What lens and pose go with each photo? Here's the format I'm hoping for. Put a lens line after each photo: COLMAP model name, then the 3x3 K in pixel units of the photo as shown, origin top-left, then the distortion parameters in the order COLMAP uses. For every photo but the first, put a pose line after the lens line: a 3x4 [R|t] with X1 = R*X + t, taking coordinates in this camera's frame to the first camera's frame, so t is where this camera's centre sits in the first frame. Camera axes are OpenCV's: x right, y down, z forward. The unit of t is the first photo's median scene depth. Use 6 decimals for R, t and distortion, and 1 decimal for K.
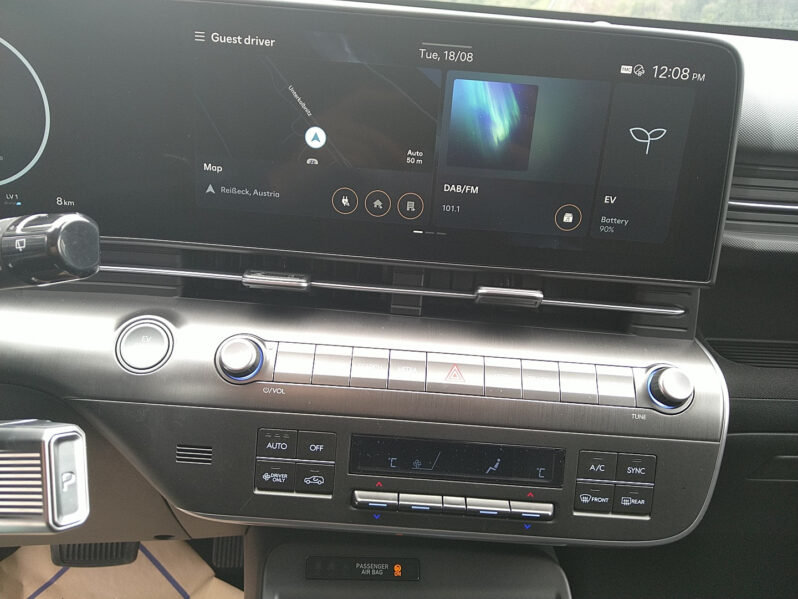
lens RADIAL K [[653.5, 0, 399.0], [0, 653.5, 299.5], [0, 0, 1]] dist [0.022795, 0.006077]
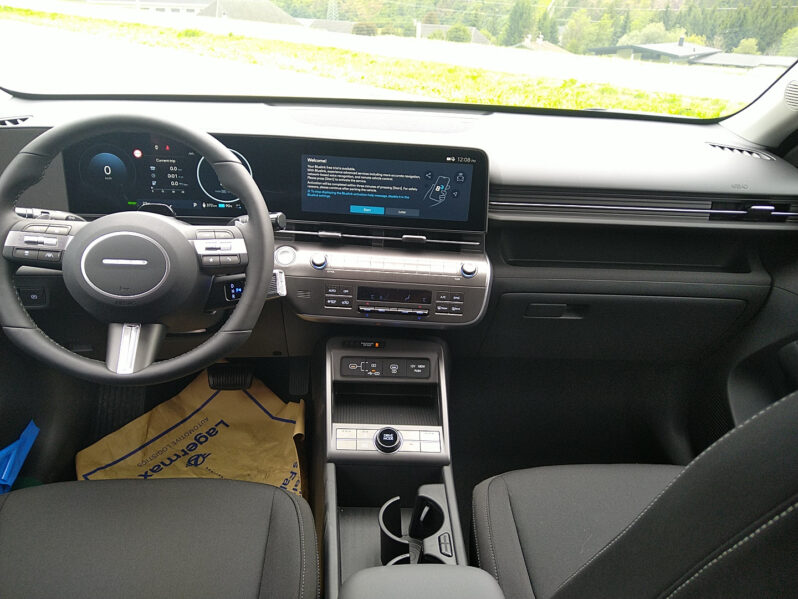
lens RADIAL K [[626.4, 0, 399.0], [0, 626.4, 299.5], [0, 0, 1]] dist [0.082538, -0.132572]
pose [[0.999497, -0.014885, -0.028008, 0.180220], [0.016211, 0.998728, 0.047740, 0.128771], [0.027262, -0.048170, 0.998467, -1.707238]]
